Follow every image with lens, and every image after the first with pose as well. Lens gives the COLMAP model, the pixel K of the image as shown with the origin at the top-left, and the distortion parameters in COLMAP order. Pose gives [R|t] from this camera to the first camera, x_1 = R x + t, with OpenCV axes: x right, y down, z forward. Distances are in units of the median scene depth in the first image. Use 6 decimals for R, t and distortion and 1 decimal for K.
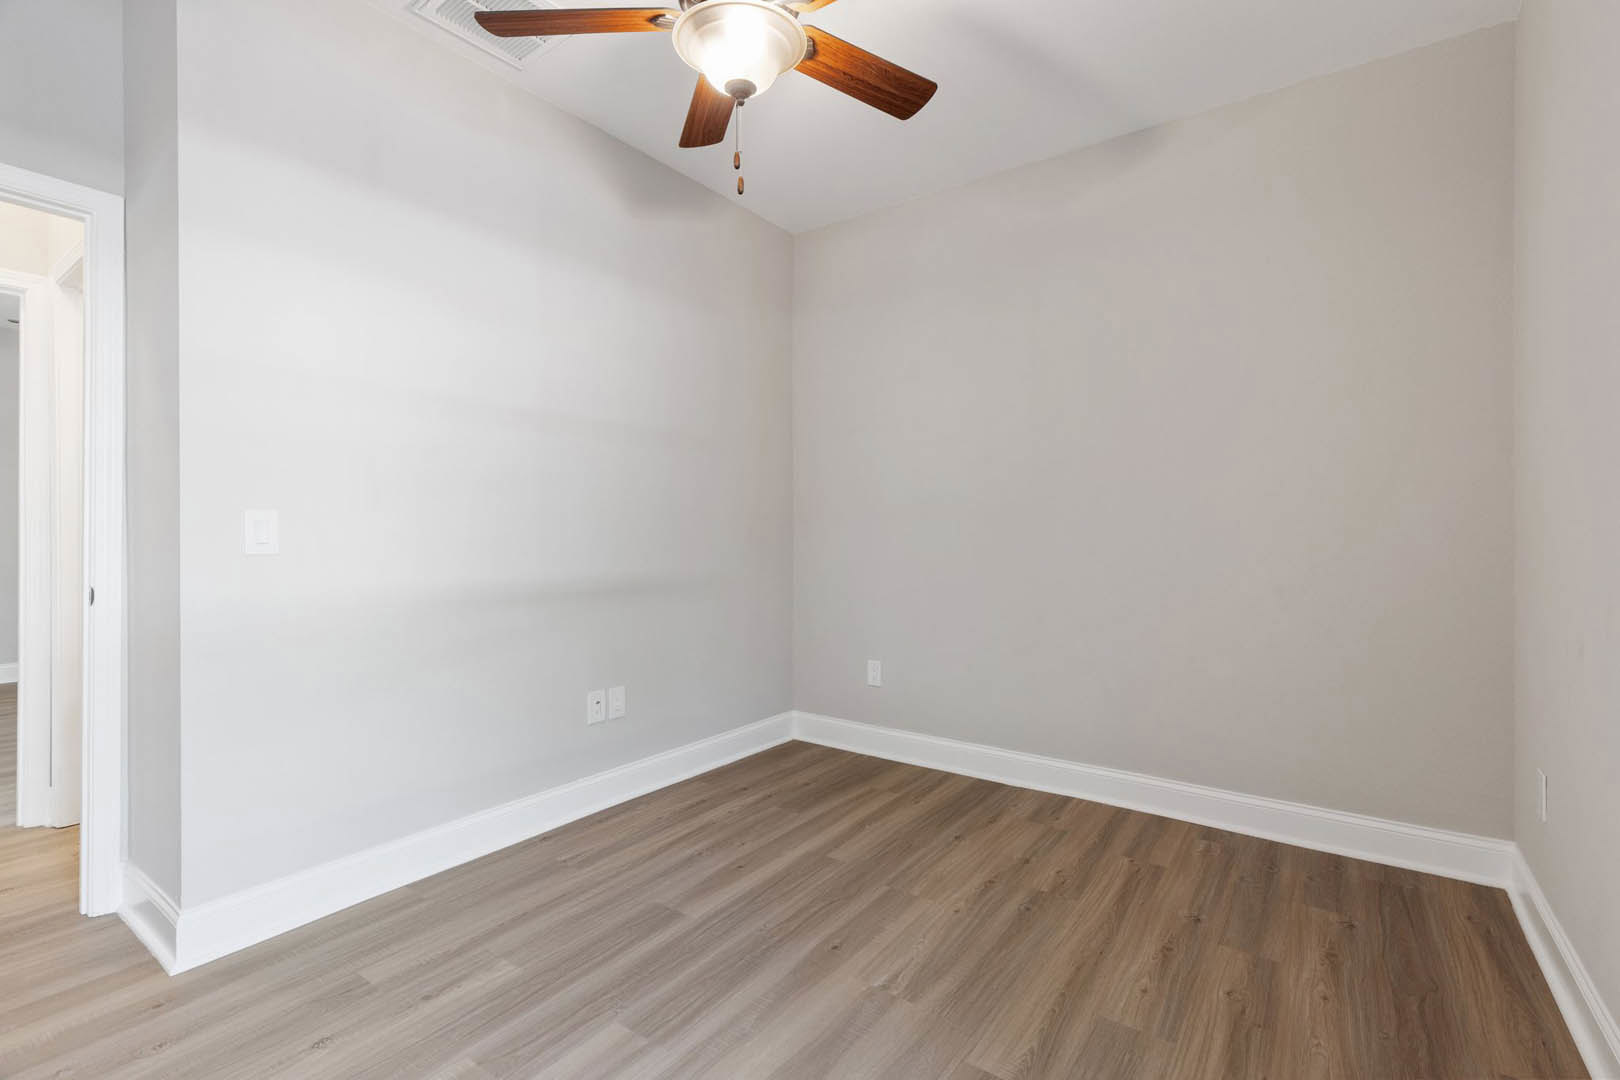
lens RADIAL K [[724.8, 0, 823.7], [0, 724.8, 536.7], [0, 0, 1]] dist [0.009537, -0.000710]
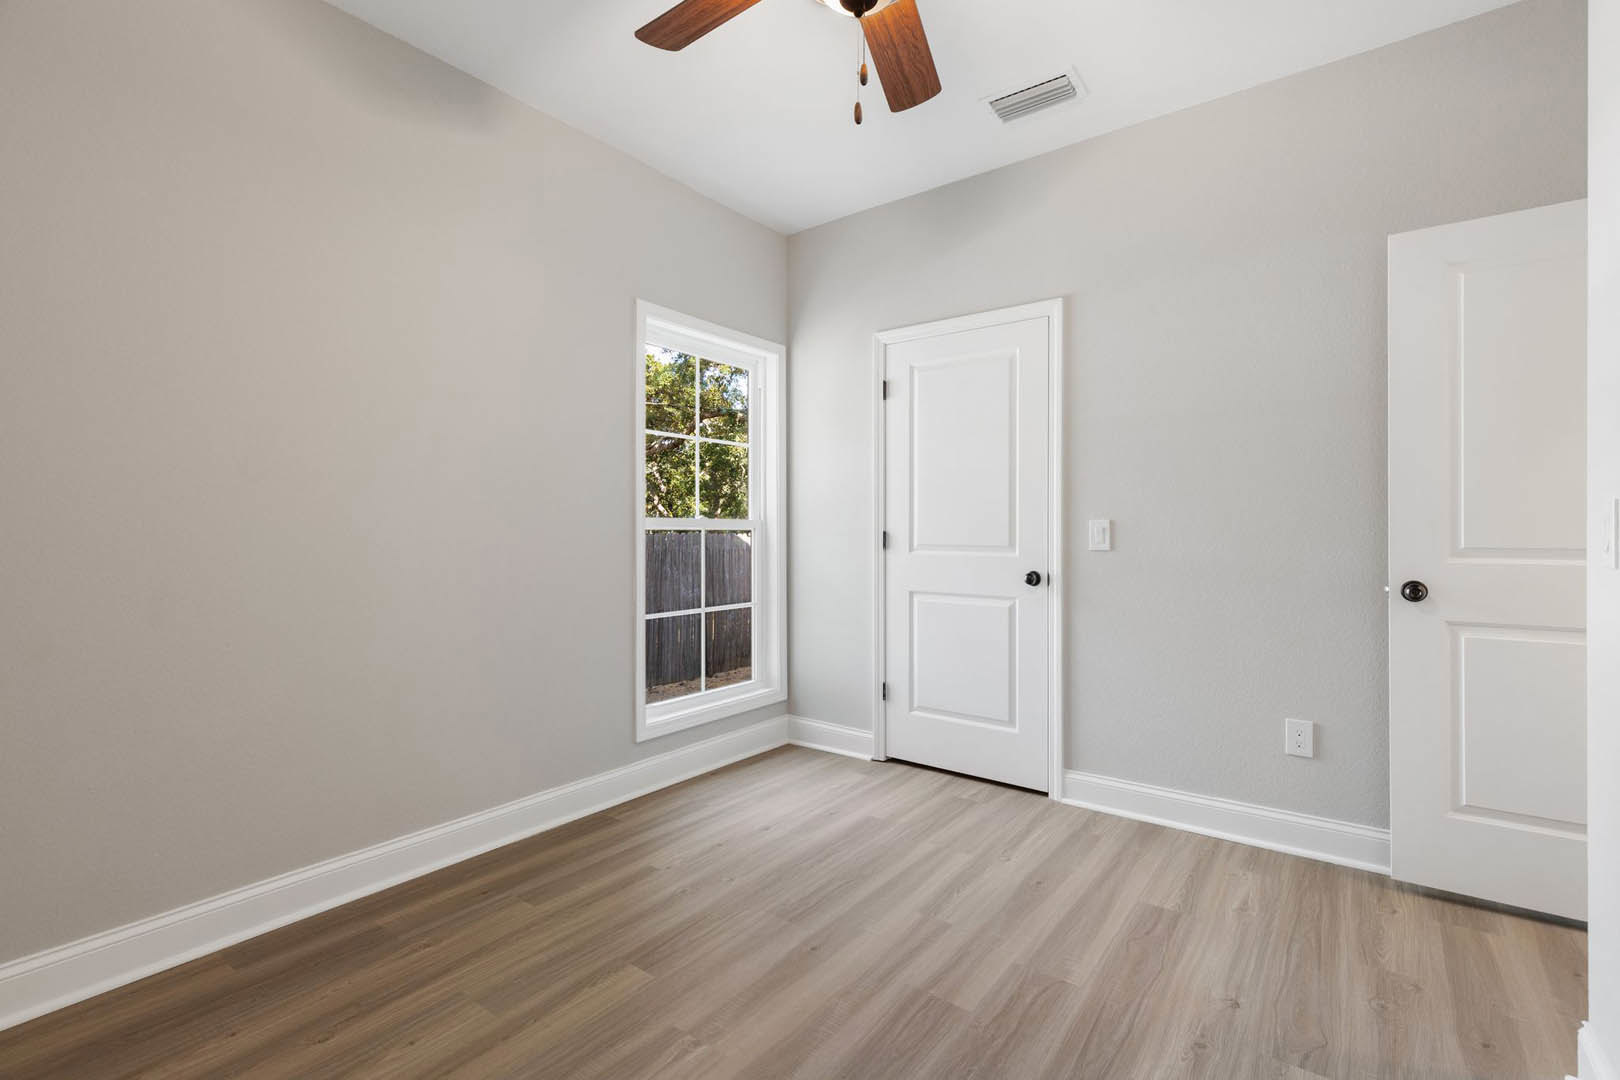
lens RADIAL K [[724.8, 0, 823.7], [0, 724.8, 536.7], [0, 0, 1]] dist [0.009537, -0.000710]
pose [[-0.999778, -0.000526, 0.021040, -0.073439], [-0.000414, 0.999986, 0.005307, -0.006421], [-0.021042, 0.005297, -0.999765, 1.522117]]
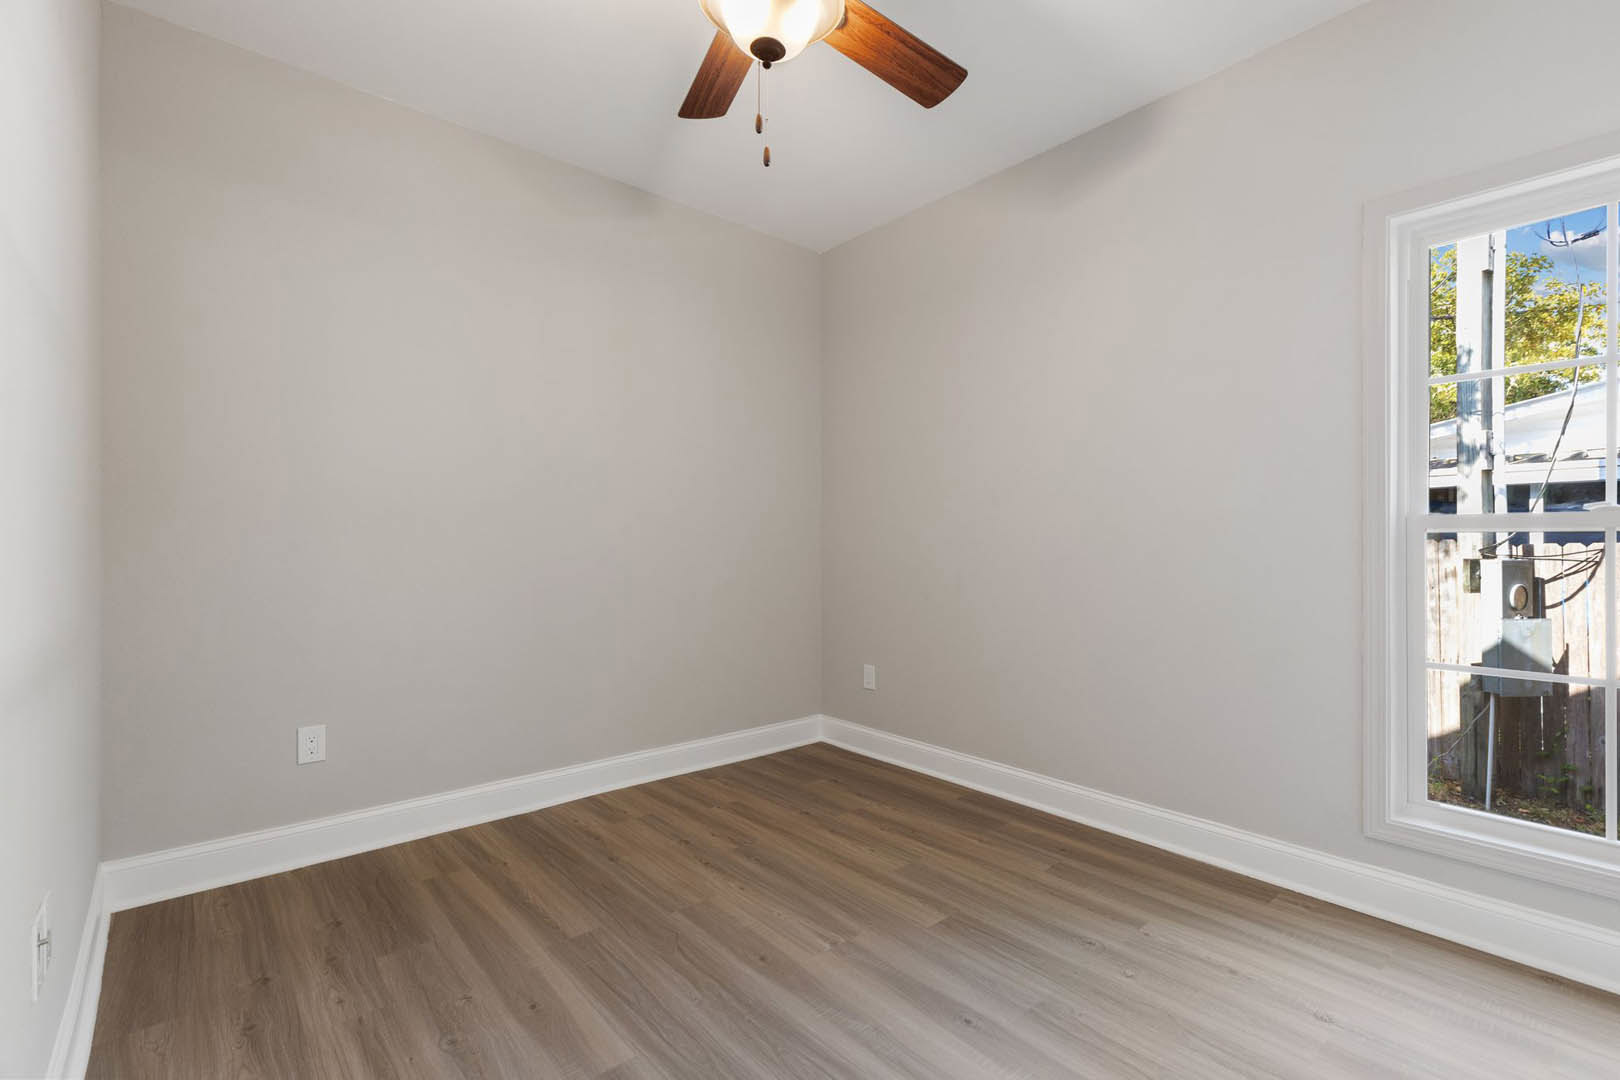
lens RADIAL K [[729.2, 0, 831.5], [0, 729.2, 541.5], [0, 0, 1]] dist [0.008613, -0.000527]
pose [[0.223739, -0.001361, 0.974648, -0.822443], [0.003358, 0.999994, 0.000625, -0.003058], [-0.974643, 0.003133, 0.223742, 0.603366]]
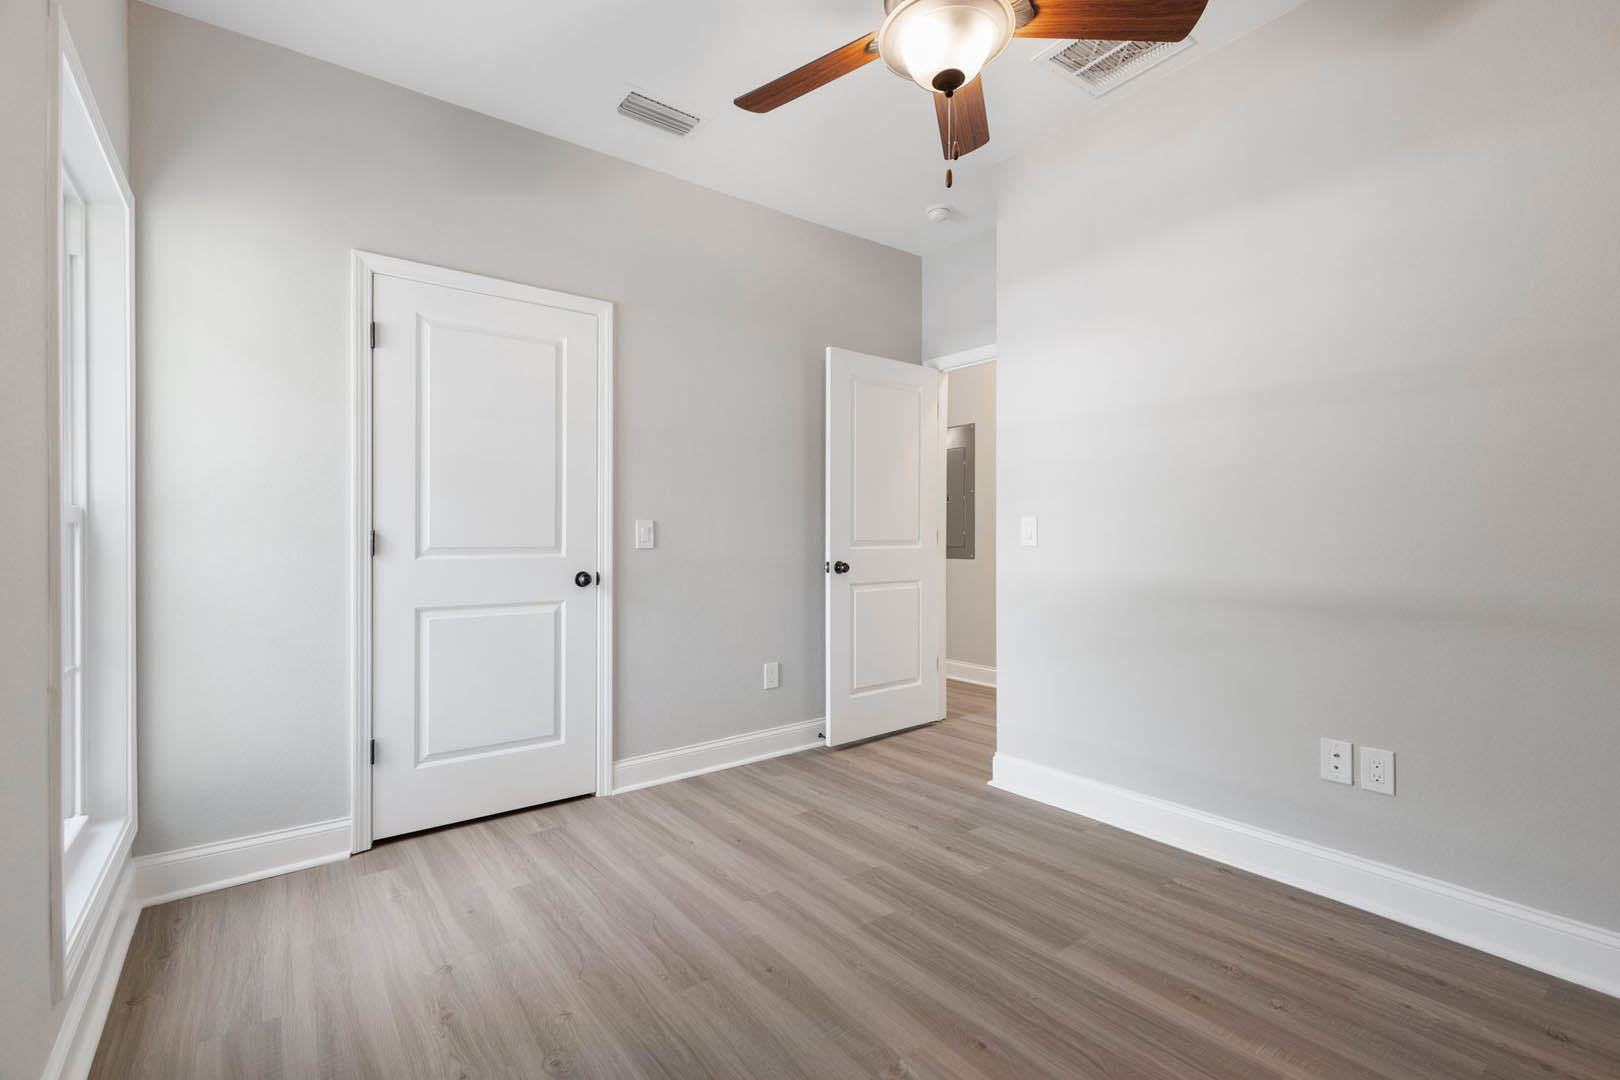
lens RADIAL K [[723.6, 0, 823.0], [0, 723.6, 544.0], [0, 0, 1]] dist [0.001593, -0.000102]
pose [[-0.291158, 0.014767, -0.956561, 0.728844], [0.004232, 0.999891, 0.014147, -0.002237], [0.956665, 0.000070, -0.291189, 0.939035]]
